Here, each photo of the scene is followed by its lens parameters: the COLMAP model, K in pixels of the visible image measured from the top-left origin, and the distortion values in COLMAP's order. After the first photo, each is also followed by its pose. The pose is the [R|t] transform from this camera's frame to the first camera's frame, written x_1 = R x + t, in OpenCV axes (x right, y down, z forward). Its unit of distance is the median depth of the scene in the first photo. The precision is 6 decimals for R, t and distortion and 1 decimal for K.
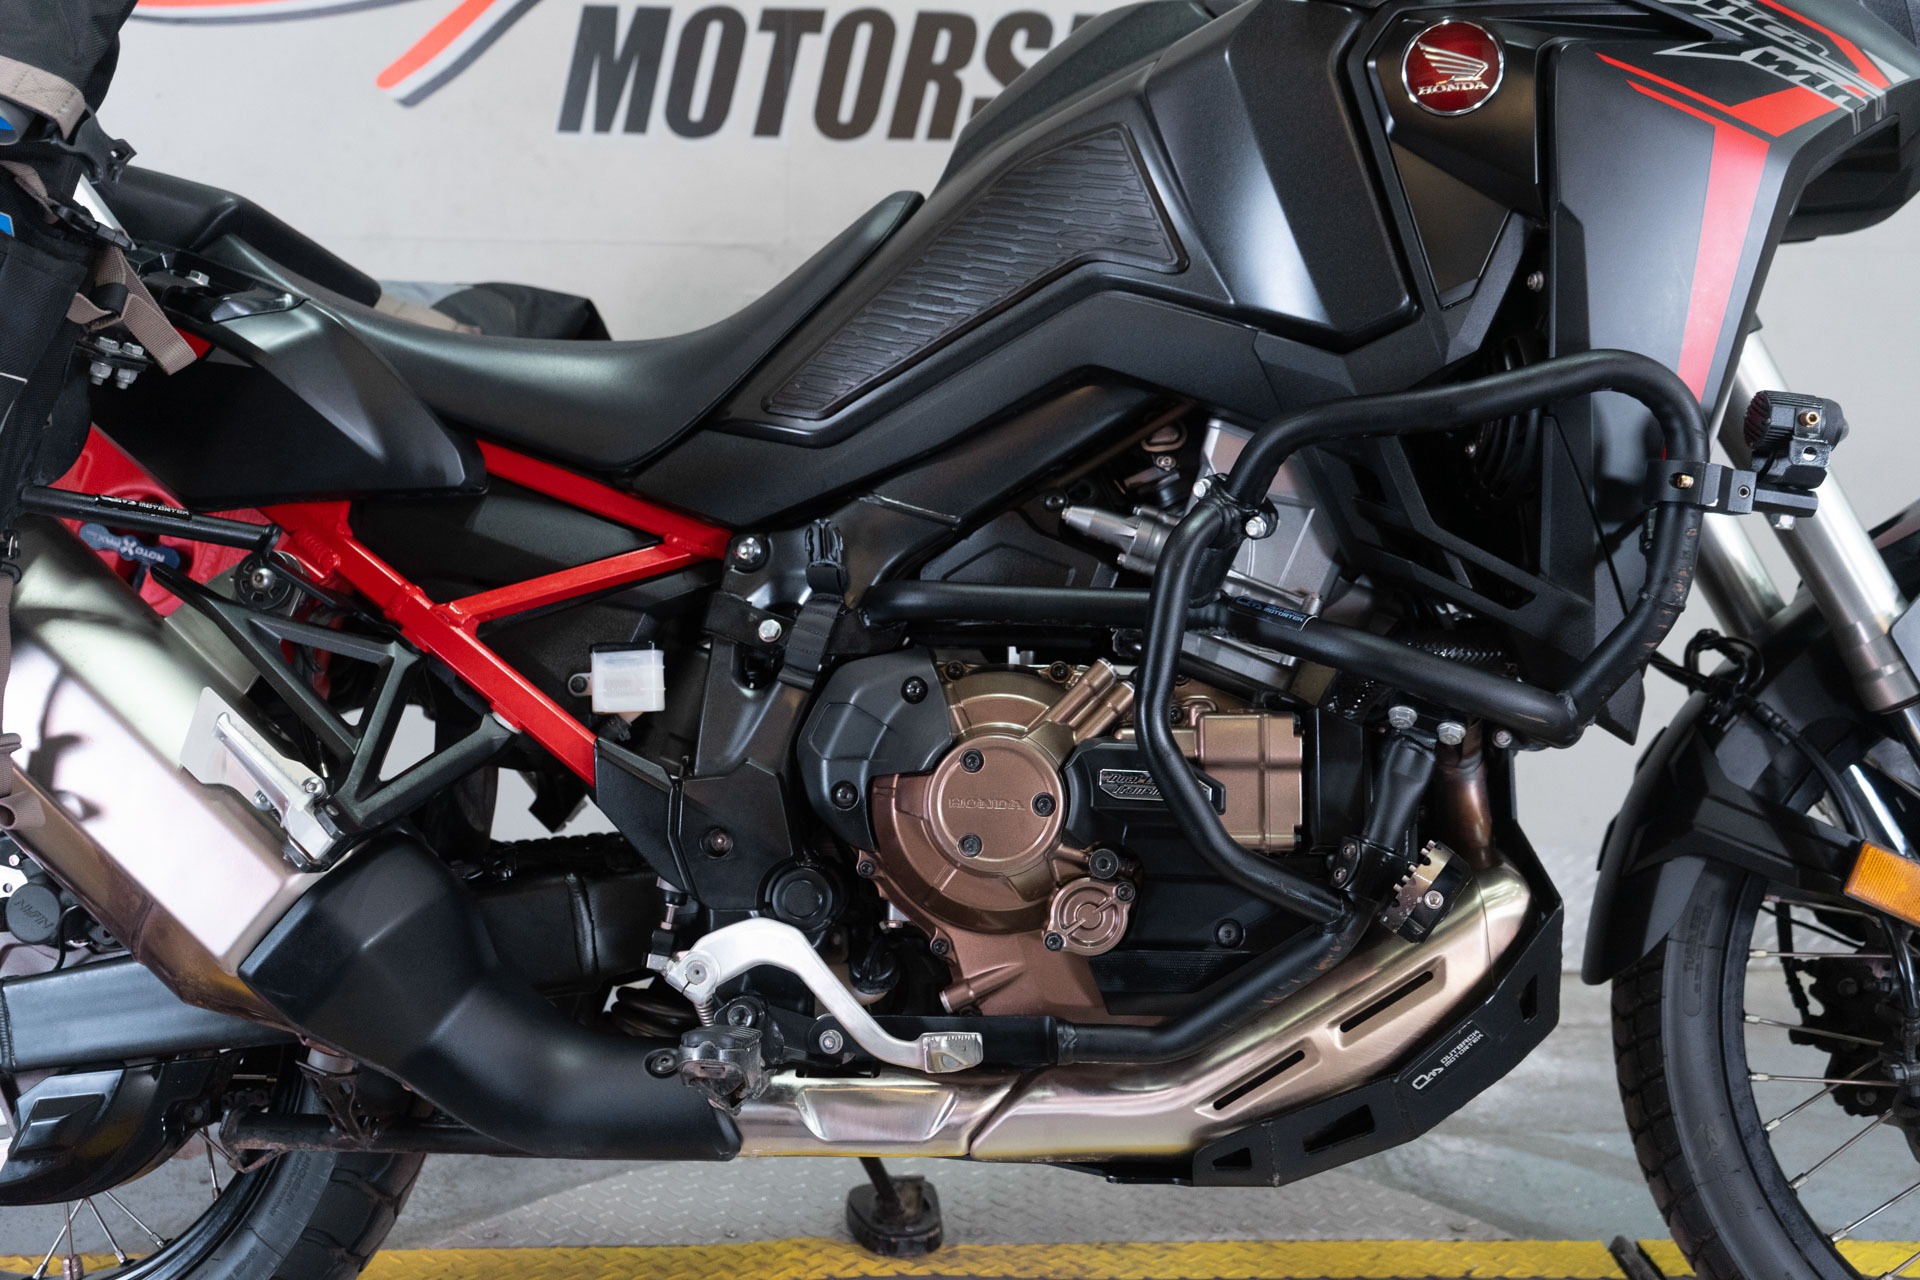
lens RADIAL K [[1868.4, 0, 960.0], [0, 1868.4, 640.0], [0, 0, 1]] dist [0.005093, 0.005674]
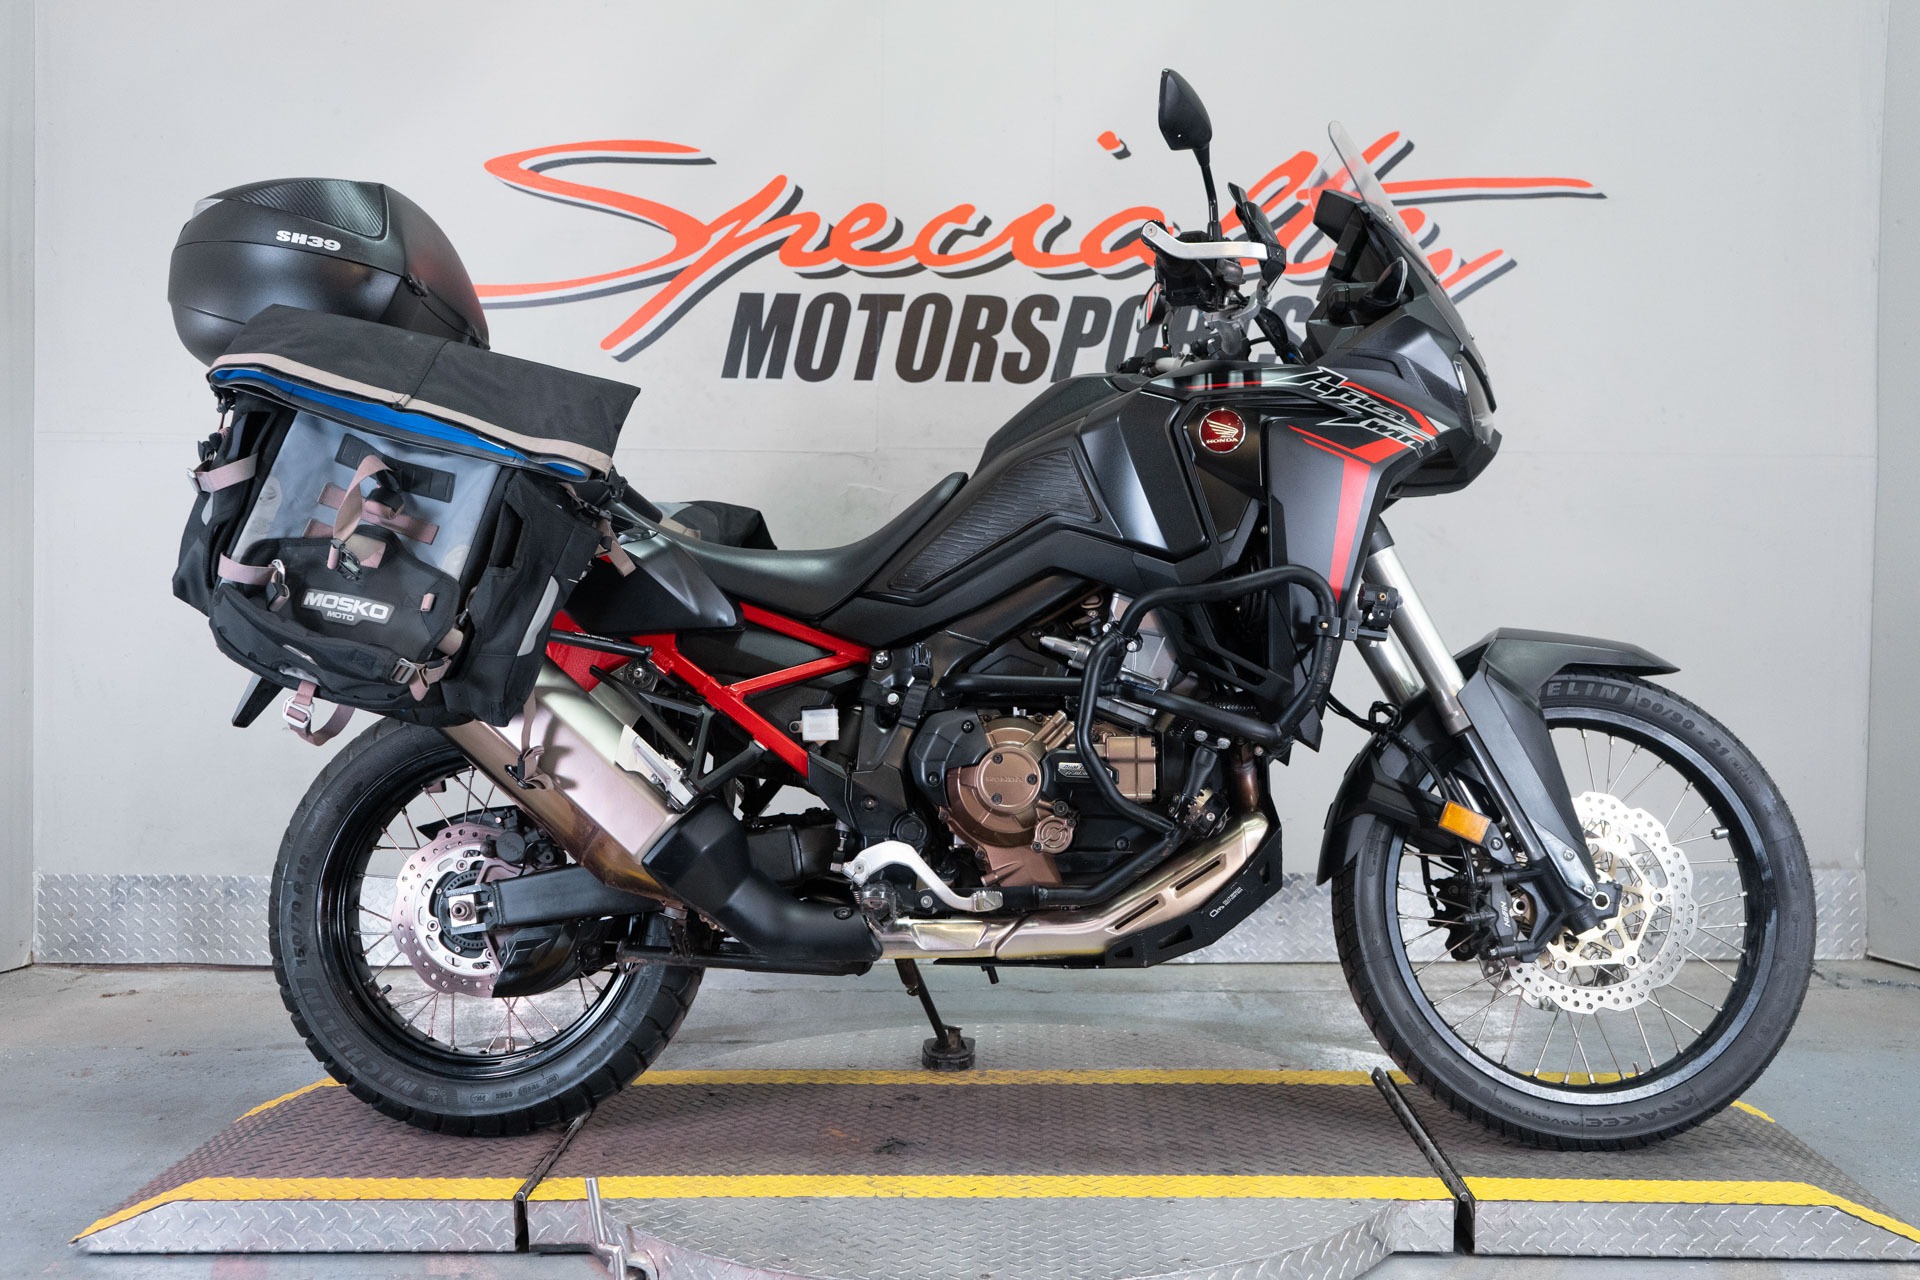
lens RADIAL K [[1868.4, 0, 960.0], [0, 1868.4, 640.0], [0, 0, 1]] dist [0.005093, 0.005674]
pose [[0.999972, -0.001412, 0.007349, -0.047947], [0.001873, 0.998004, -0.063129, 0.061198], [-0.007246, 0.063141, 0.997978, -1.038448]]
